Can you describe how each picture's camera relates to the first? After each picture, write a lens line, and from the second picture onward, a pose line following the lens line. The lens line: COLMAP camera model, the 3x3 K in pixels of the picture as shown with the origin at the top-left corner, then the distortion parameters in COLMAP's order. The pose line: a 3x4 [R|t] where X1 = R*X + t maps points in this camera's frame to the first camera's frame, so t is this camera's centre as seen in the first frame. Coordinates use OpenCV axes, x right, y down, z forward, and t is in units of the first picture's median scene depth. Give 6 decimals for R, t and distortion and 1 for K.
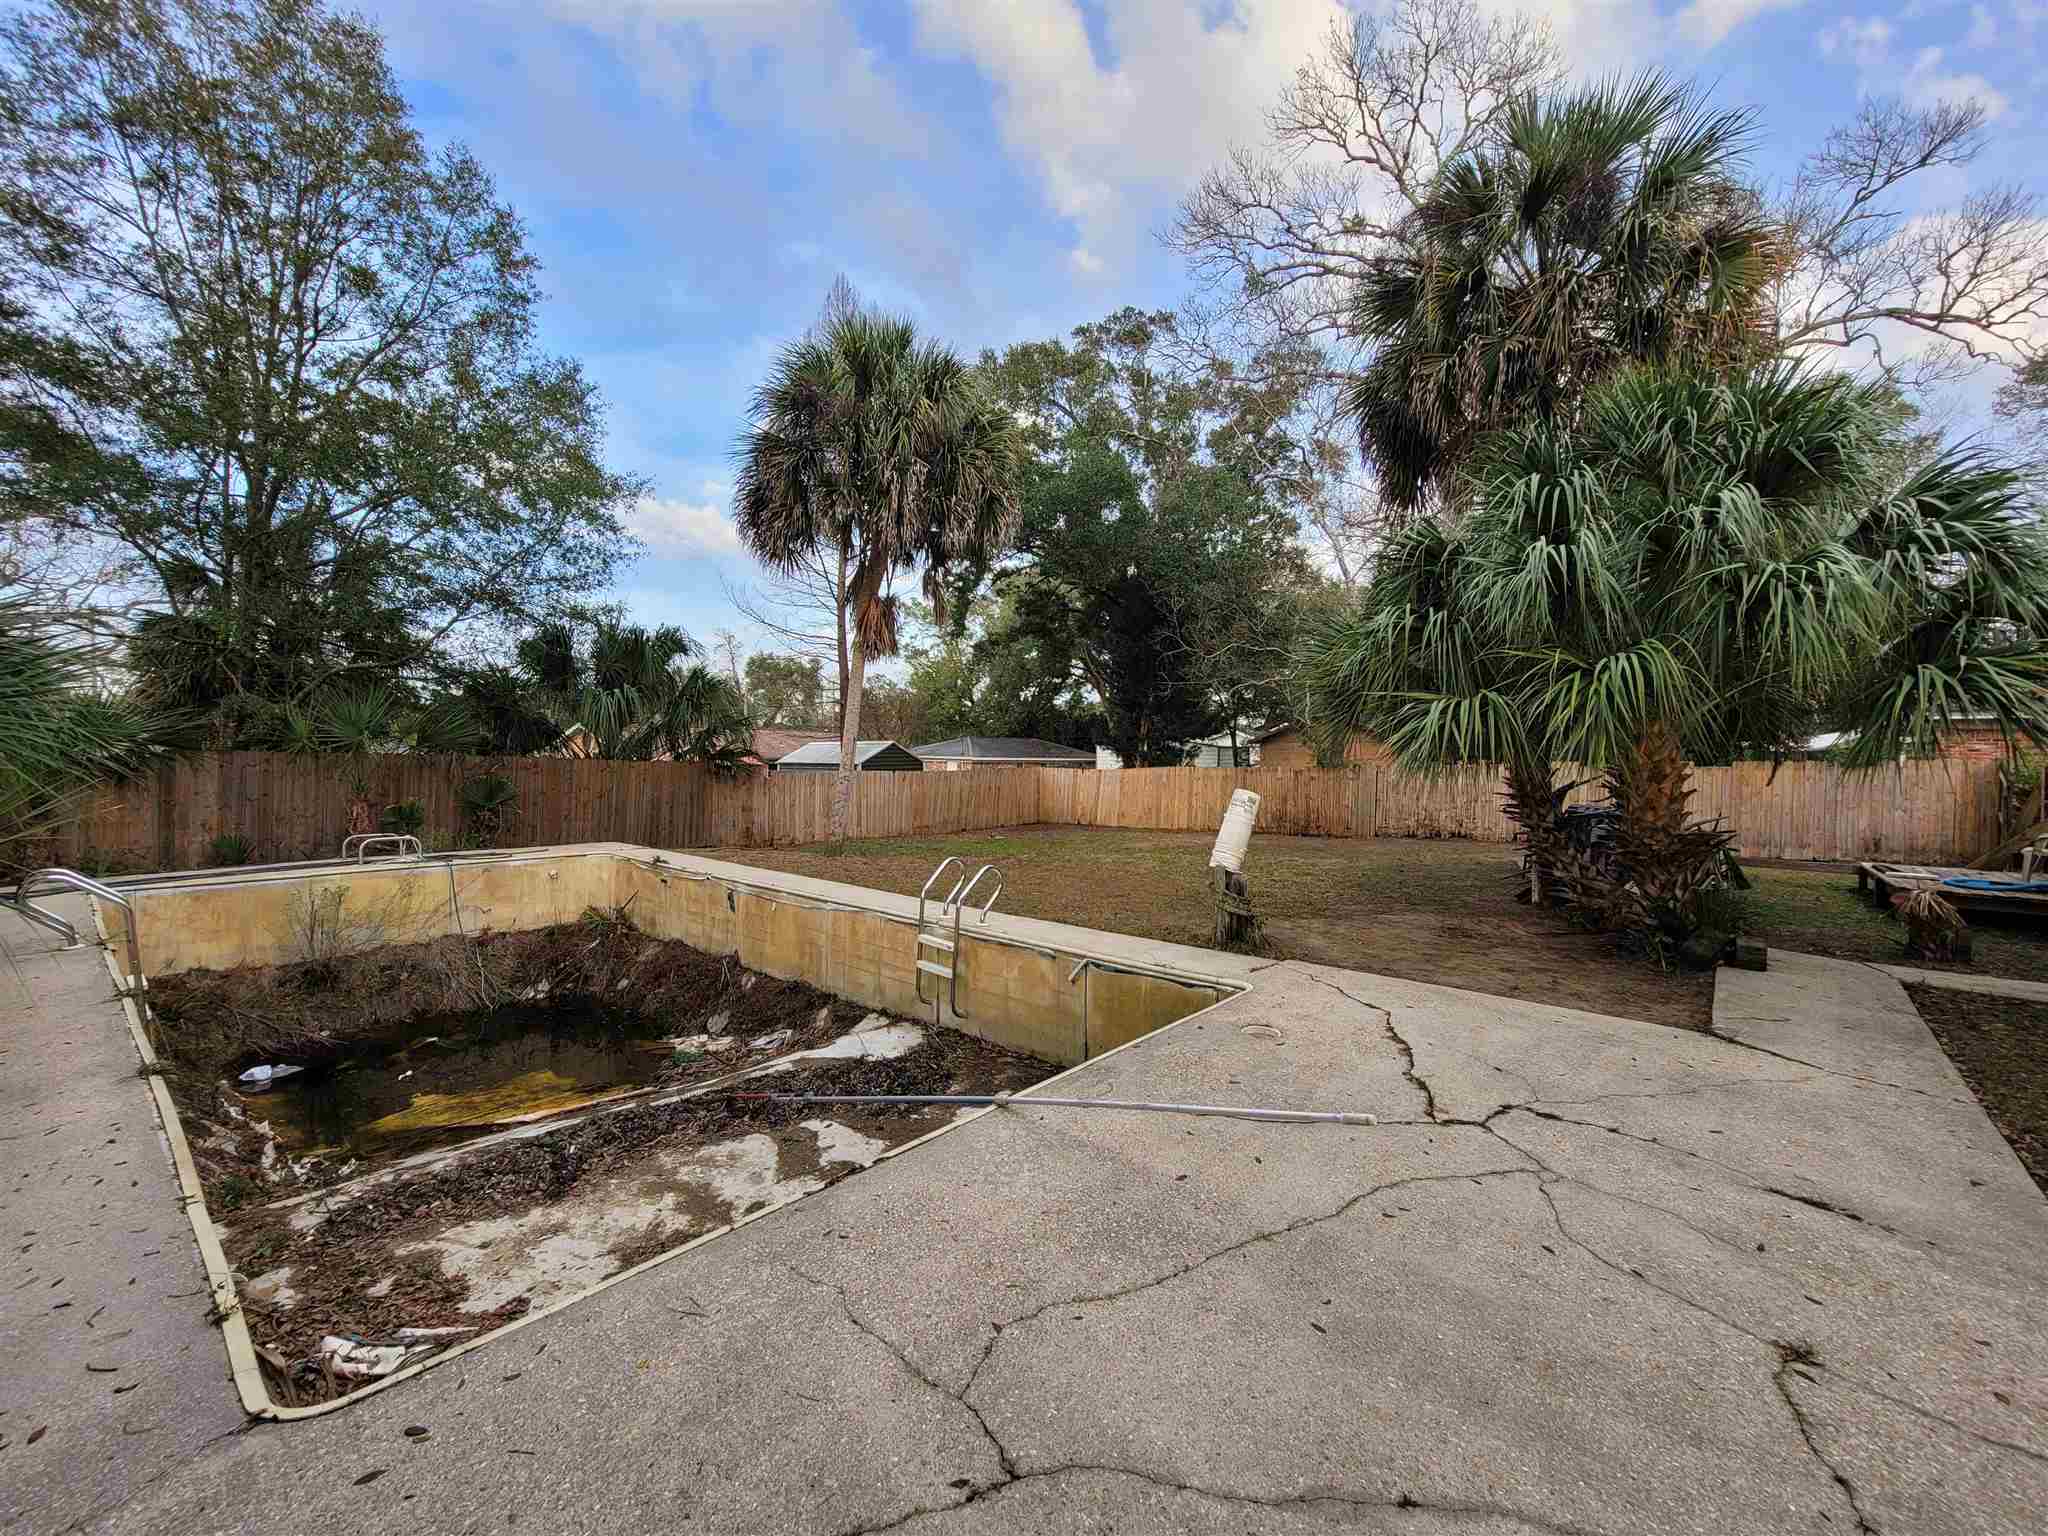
lens RADIAL K [[829.8, 0, 1024.6], [0, 829.8, 768.0], [0, 0, 1]] dist [-0.006406, 0.000343]
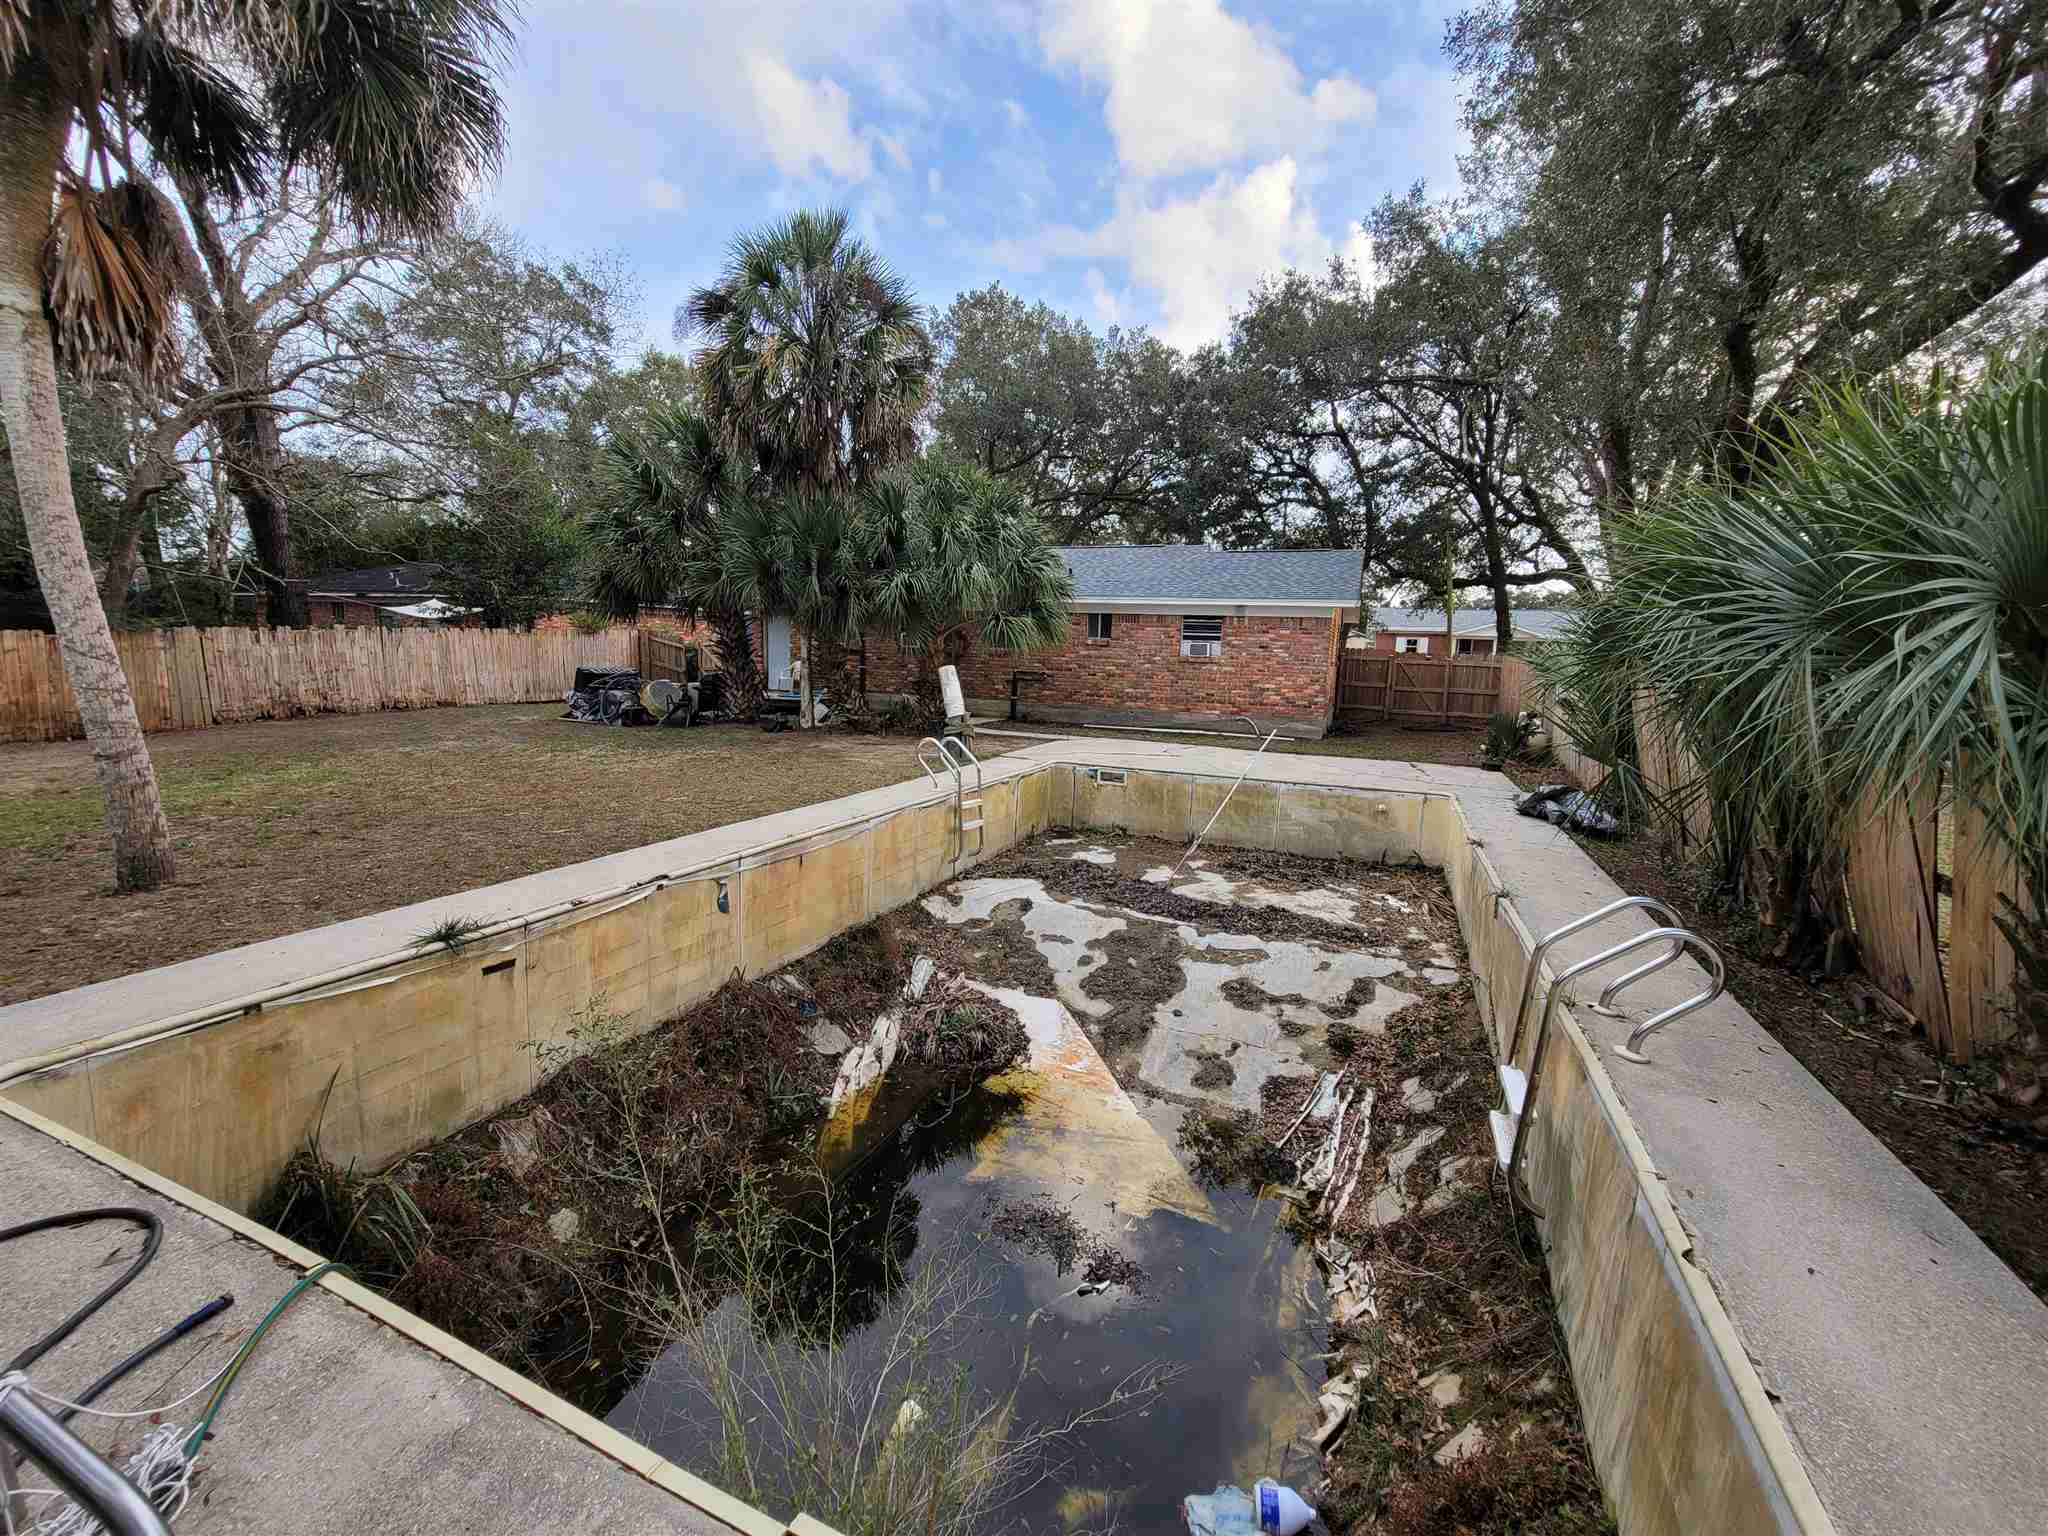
lens RADIAL K [[829.8, 0, 1021.1], [0, 829.8, 769.5], [0, 0, 1]] dist [-0.006406, 0.000343]
pose [[-0.296386, -0.162912, 0.941071, -0.665226], [-0.025292, 0.986338, 0.162783, -0.023202], [-0.954733, 0.024445, -0.296457, 0.669697]]
